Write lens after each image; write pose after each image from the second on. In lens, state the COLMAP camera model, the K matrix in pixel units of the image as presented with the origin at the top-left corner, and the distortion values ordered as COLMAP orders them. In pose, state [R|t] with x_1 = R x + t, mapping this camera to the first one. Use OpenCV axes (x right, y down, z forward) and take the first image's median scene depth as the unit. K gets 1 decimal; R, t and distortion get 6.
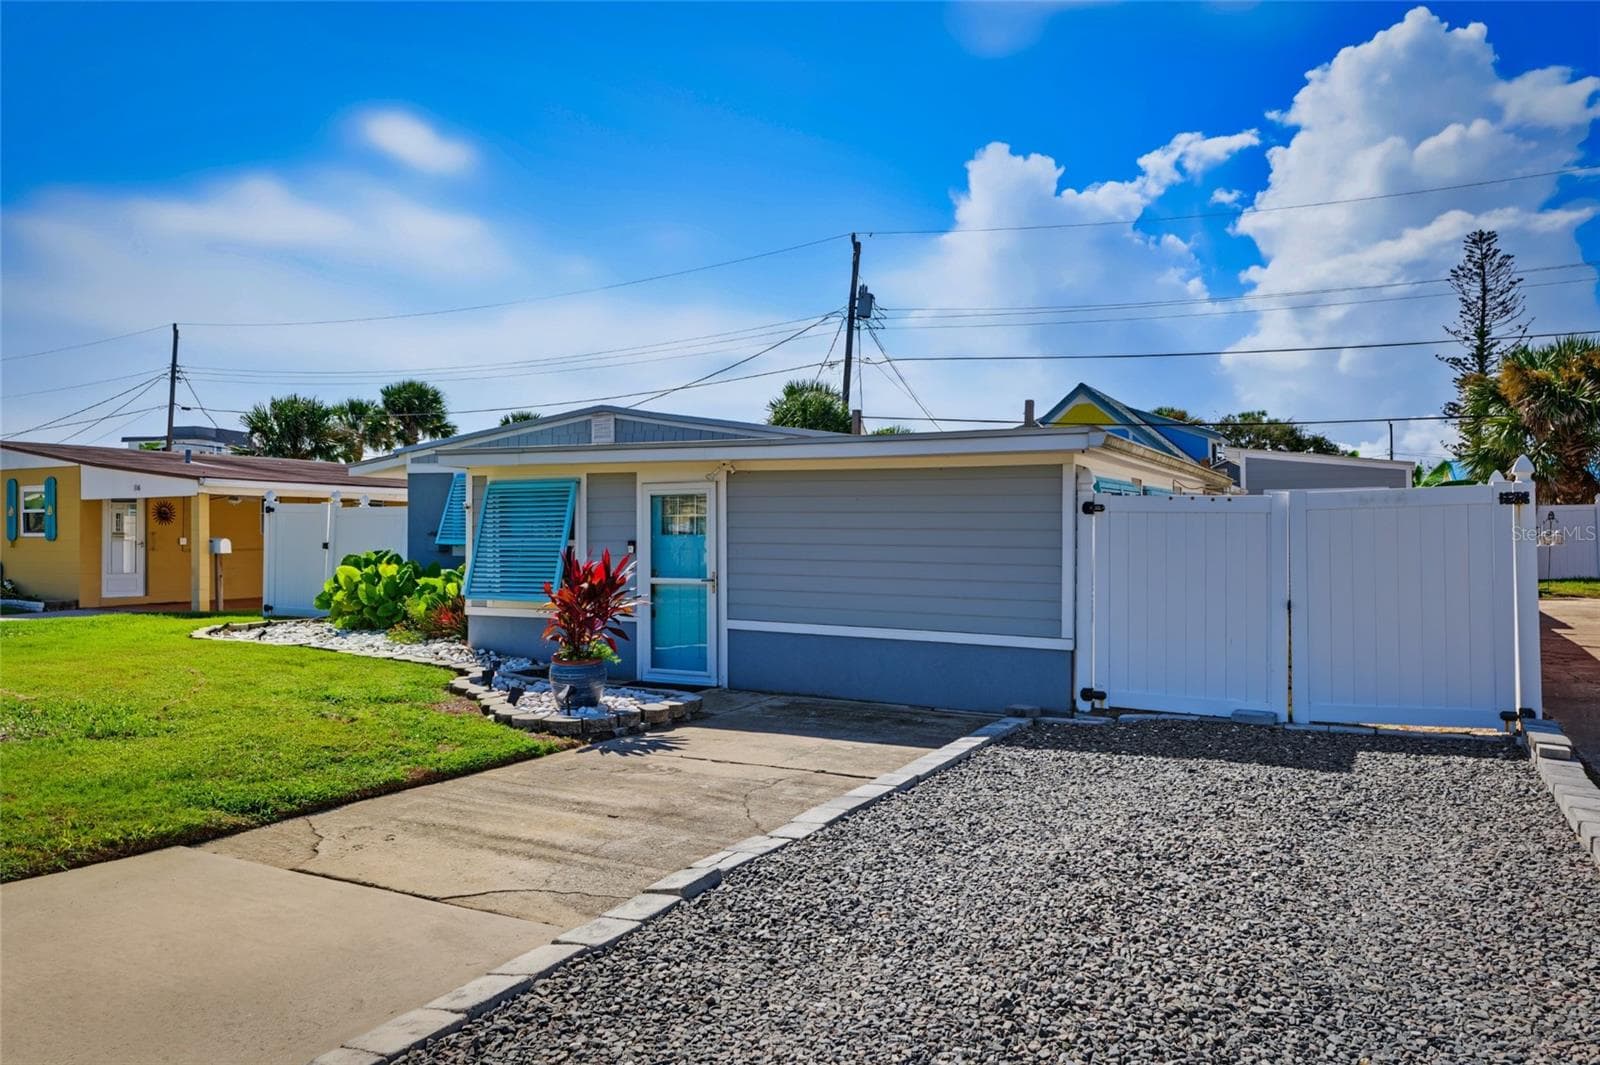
lens RADIAL K [[1171.7, 0, 799.7], [0, 1171.7, 491.4], [0, 0, 1]] dist [0.000096, 0.000099]
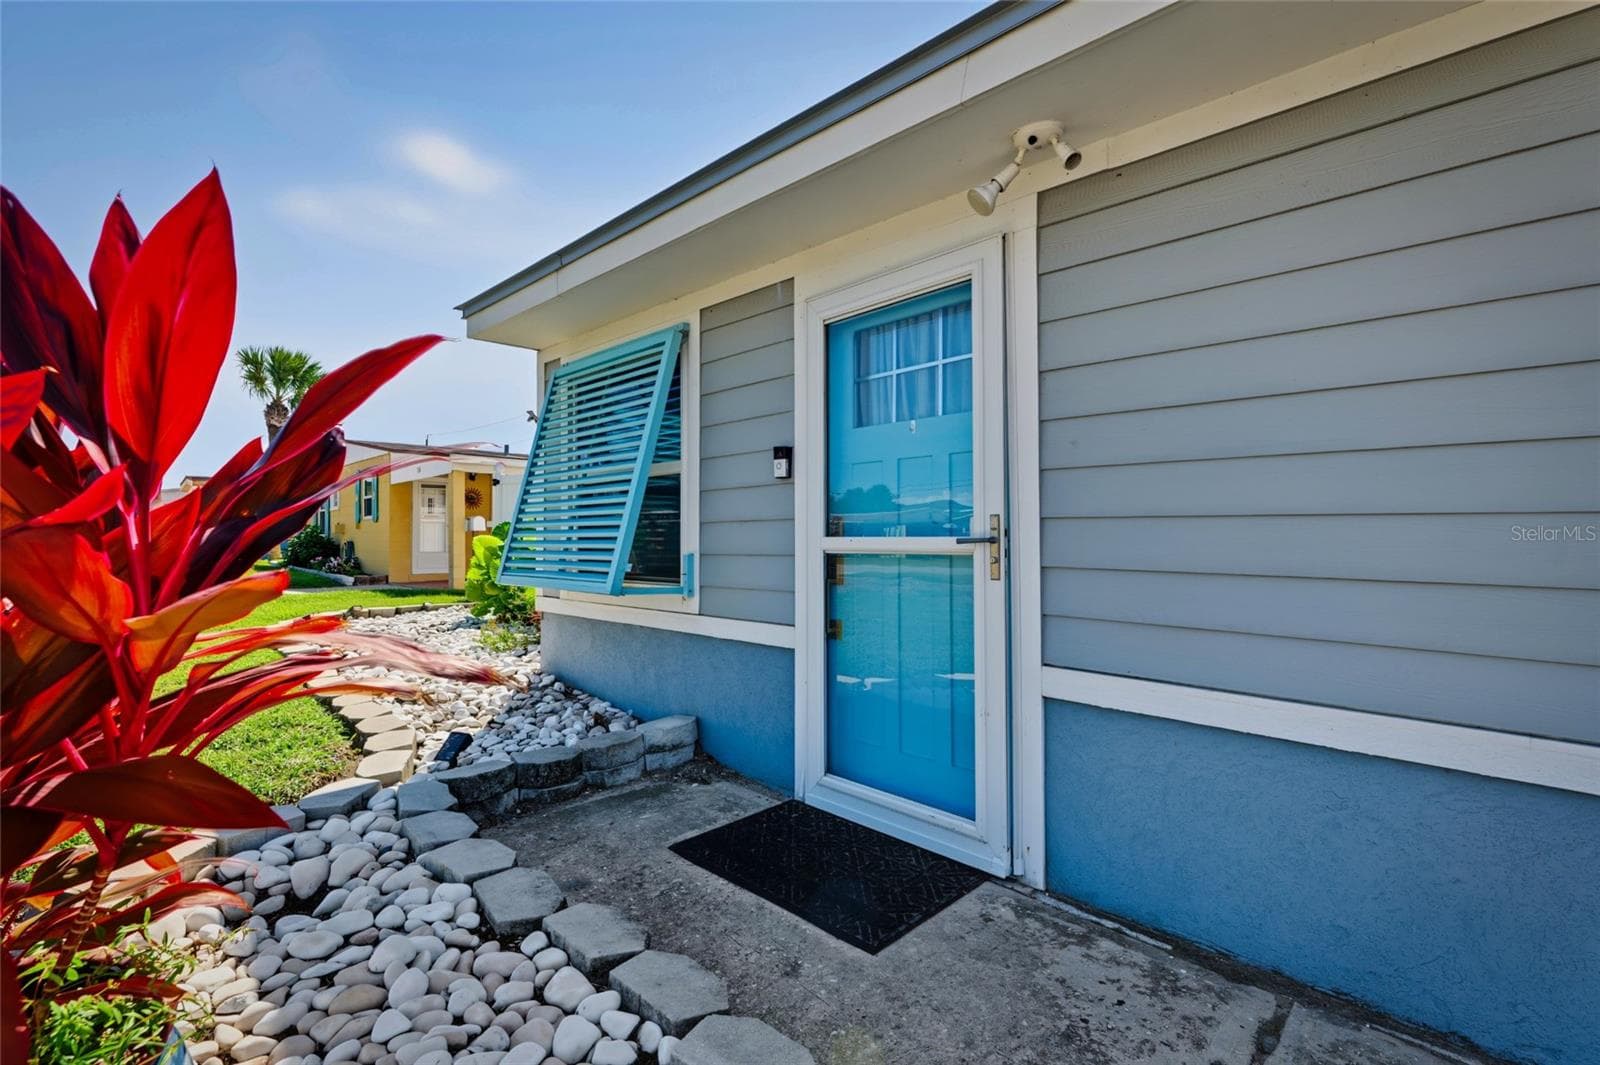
lens RADIAL K [[757.3, 0, 800.0], [0, 757.3, 532.5], [0, 0, 1]] dist [-0.000663, -0.000609]
pose [[0.952898, -0.001235, -0.303290, -0.047127], [0.009166, 0.999652, 0.024727, 0.052130], [0.303154, -0.026343, 0.952578, 0.602807]]
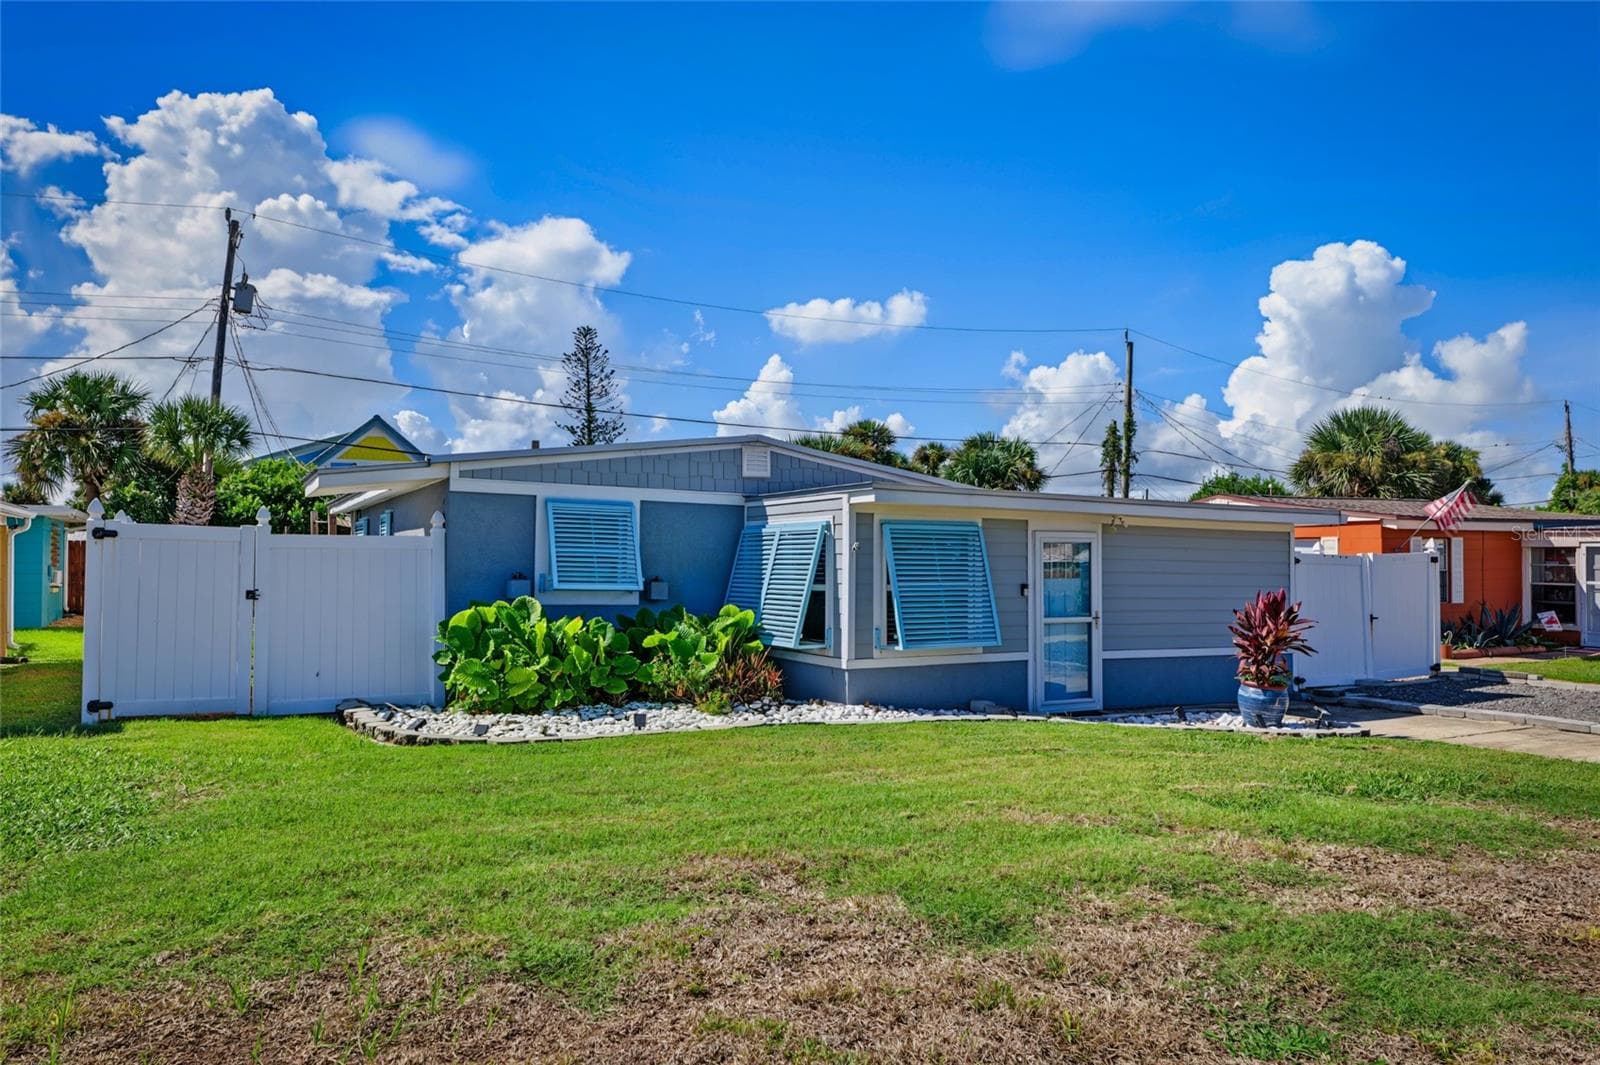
lens RADIAL K [[1094.3, 0, 799.5], [0, 1094.3, 572.0], [0, 0, 1]] dist [0.007852, 0.000717]
pose [[0.538107, -0.001377, 0.842875, -0.873741], [-0.034592, 0.999120, 0.023716, 0.011847], [-0.842166, -0.041919, 0.537586, 0.511645]]
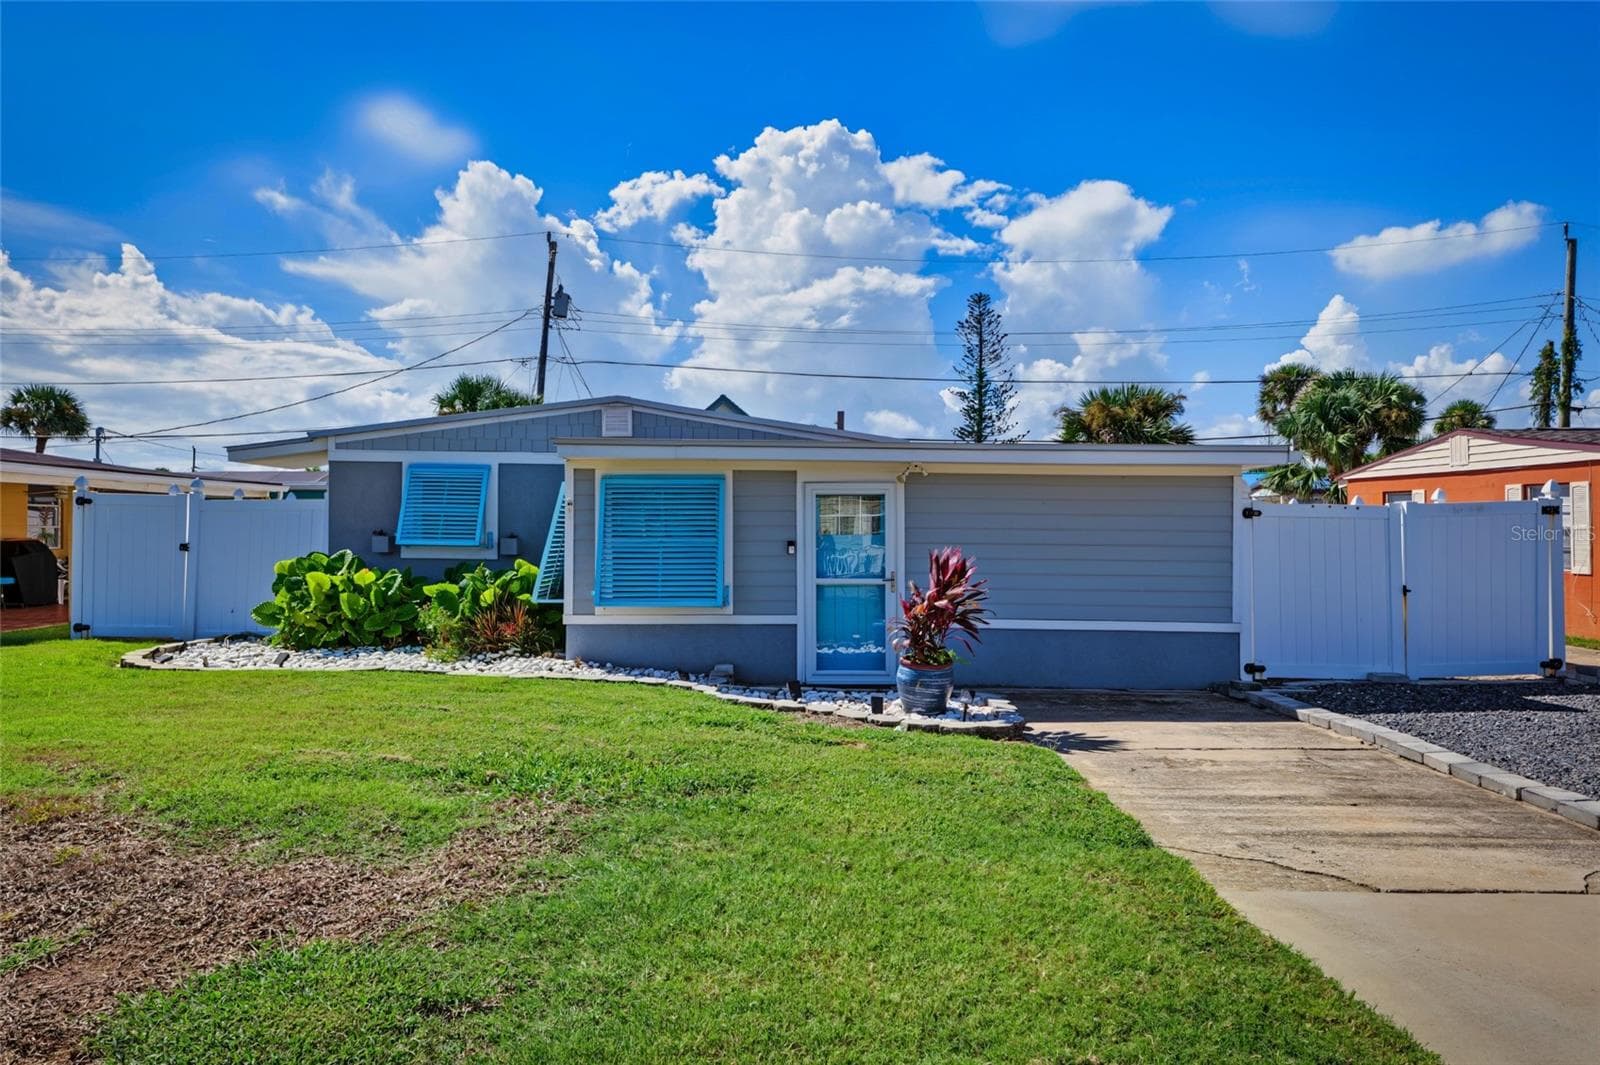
lens RADIAL K [[1080.9, 0, 806.7], [0, 1080.9, 528.5], [0, 0, 1]] dist [0.002952, -0.002847]
pose [[0.879965, 0.002543, 0.475031, -0.448134], [-0.019046, 0.999370, 0.029931, 0.003679], [-0.474656, -0.035386, 0.879460, 0.162842]]
